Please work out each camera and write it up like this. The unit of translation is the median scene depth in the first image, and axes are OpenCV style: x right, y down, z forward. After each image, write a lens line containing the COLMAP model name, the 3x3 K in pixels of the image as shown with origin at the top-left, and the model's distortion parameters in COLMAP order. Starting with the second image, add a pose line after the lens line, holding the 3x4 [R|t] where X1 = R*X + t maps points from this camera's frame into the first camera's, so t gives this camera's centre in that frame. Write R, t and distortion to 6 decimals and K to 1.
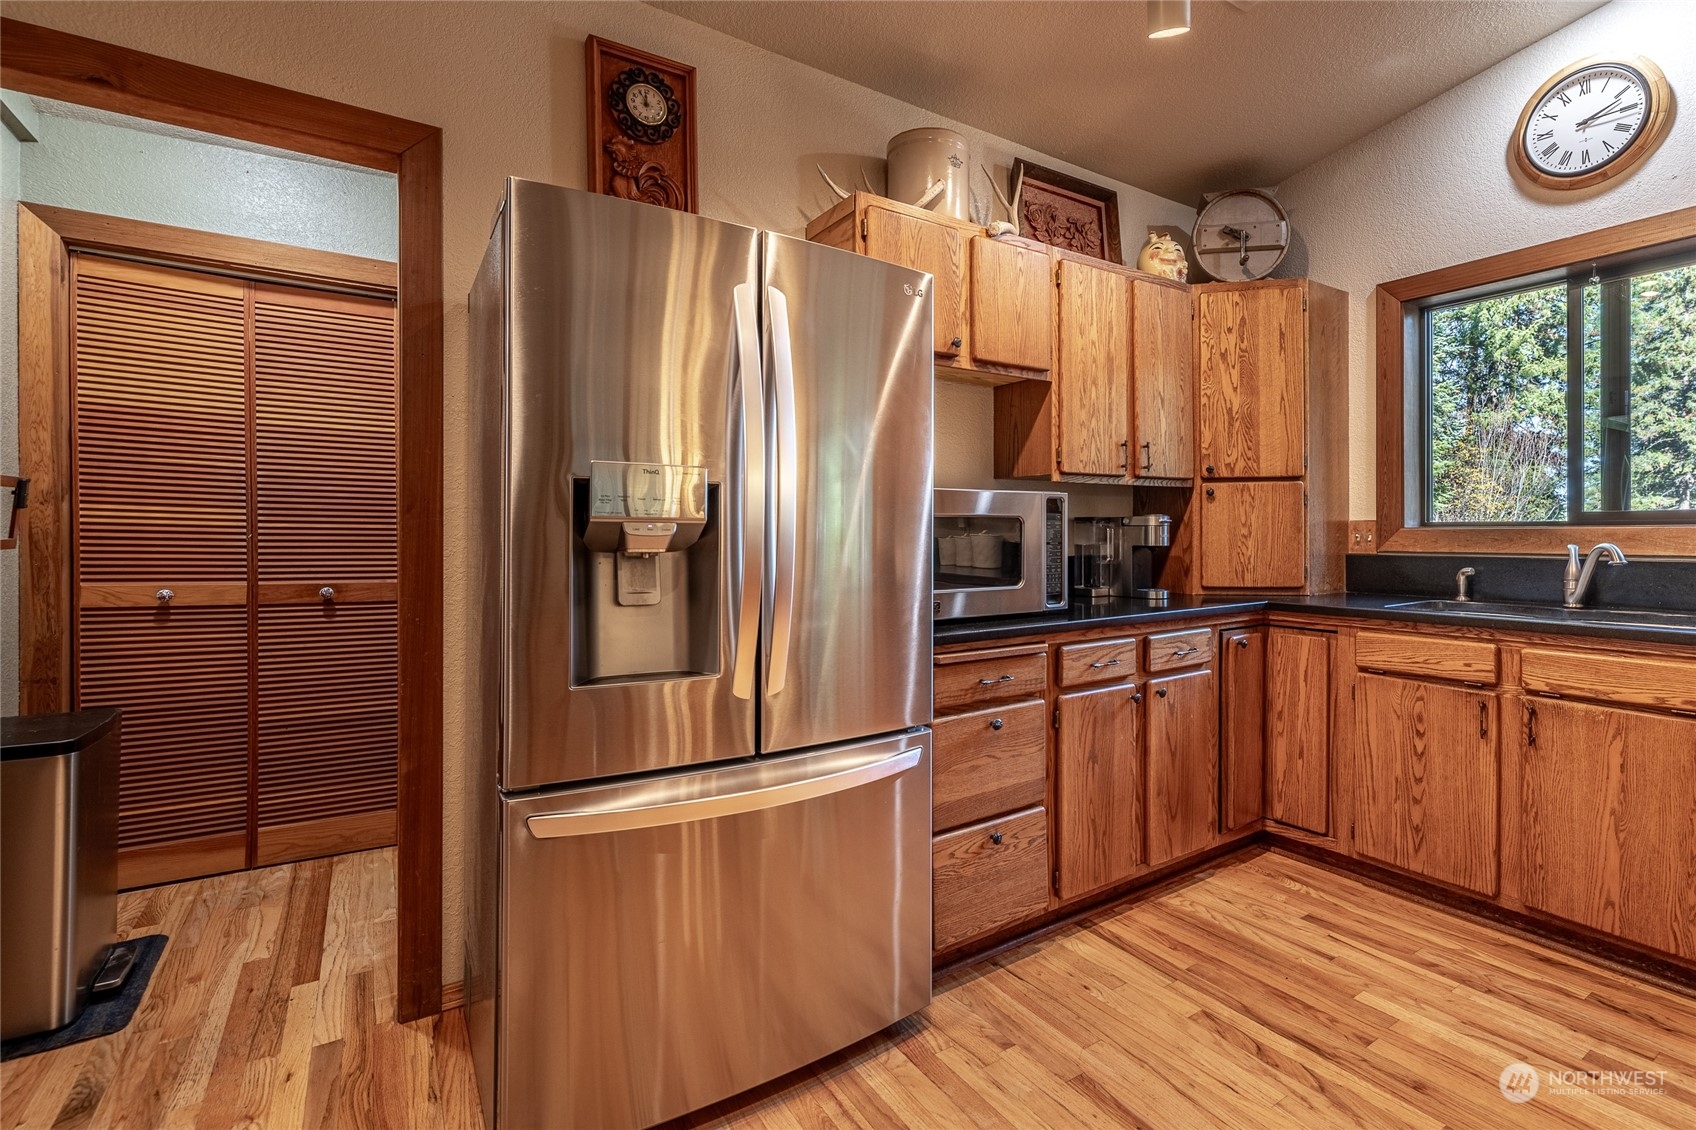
lens RADIAL K [[729.9, 0, 853.4], [0, 729.9, 559.4], [0, 0, 1]] dist [0.001537, 0.000275]
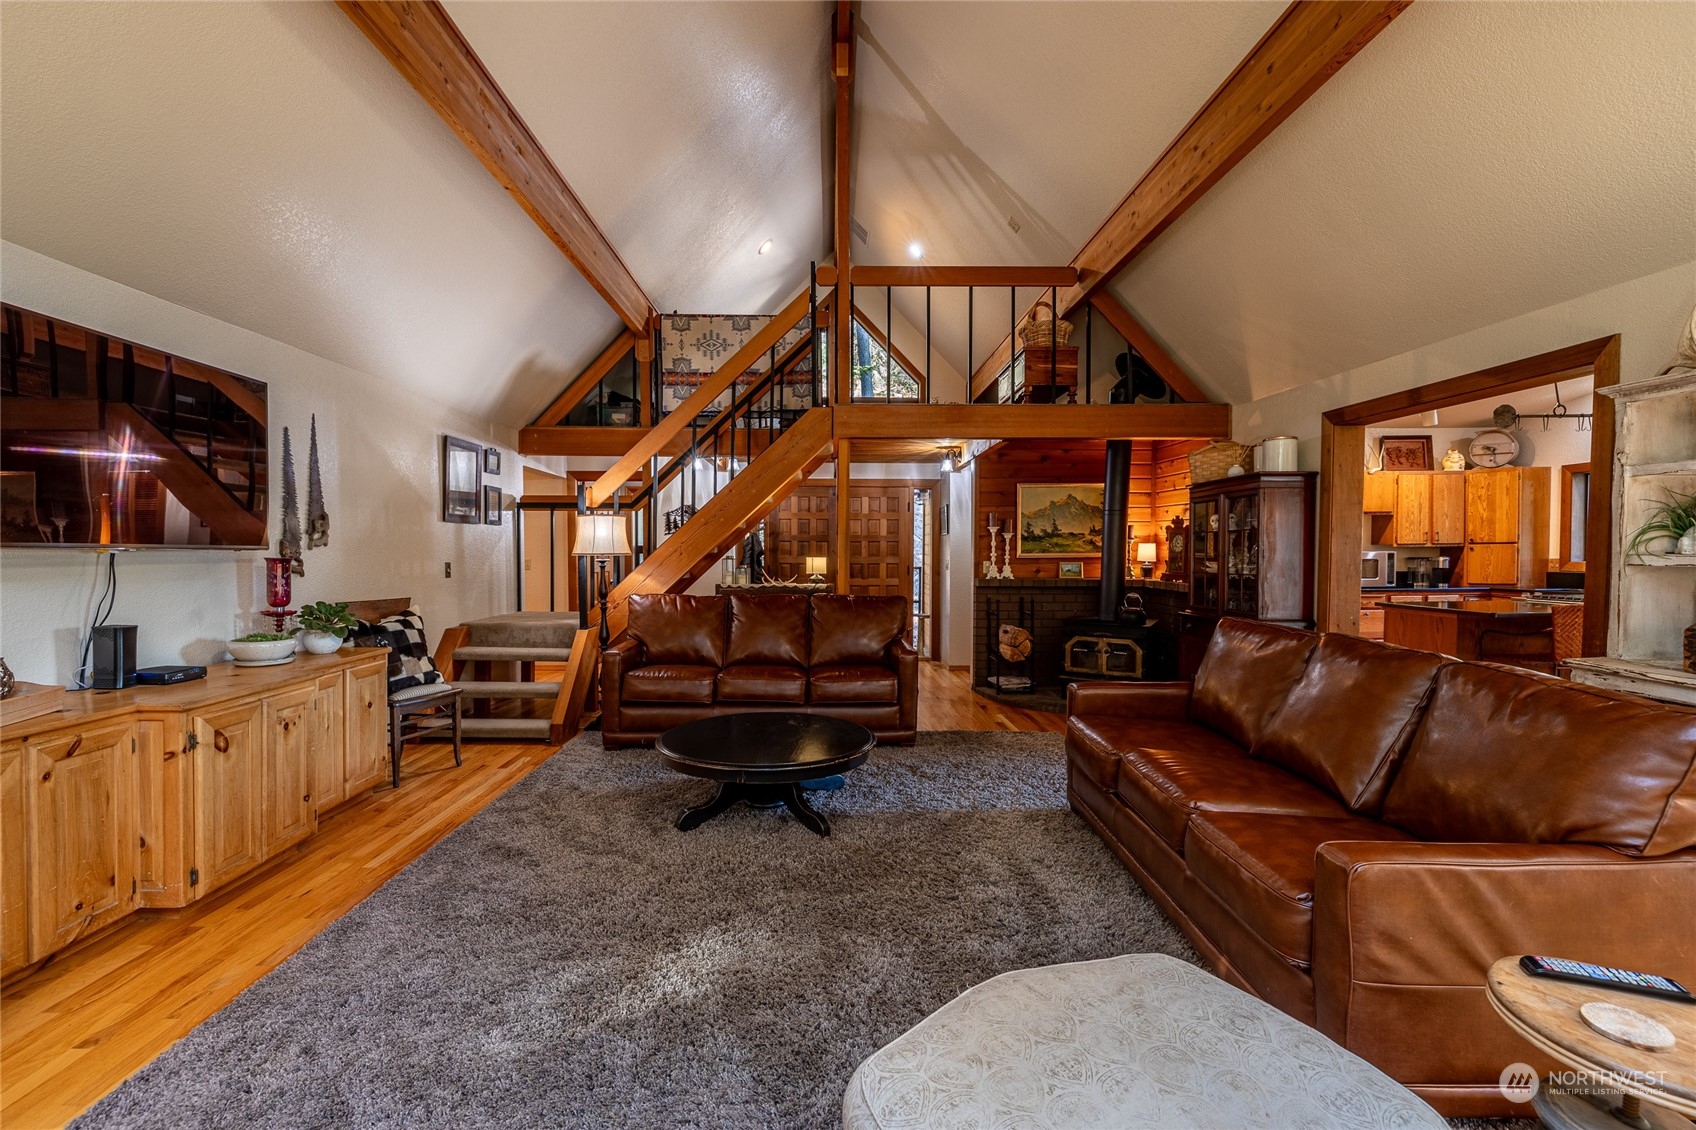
lens RADIAL K [[729.9, 0, 843.2], [0, 729.9, 562.7], [0, 0, 1]] dist [0.001537, 0.000275]
pose [[0.877678, 0.013421, -0.479063, -0.257522], [-0.007955, 0.999878, 0.013437, -0.056862], [0.479185, -0.007983, 0.877678, -2.508289]]
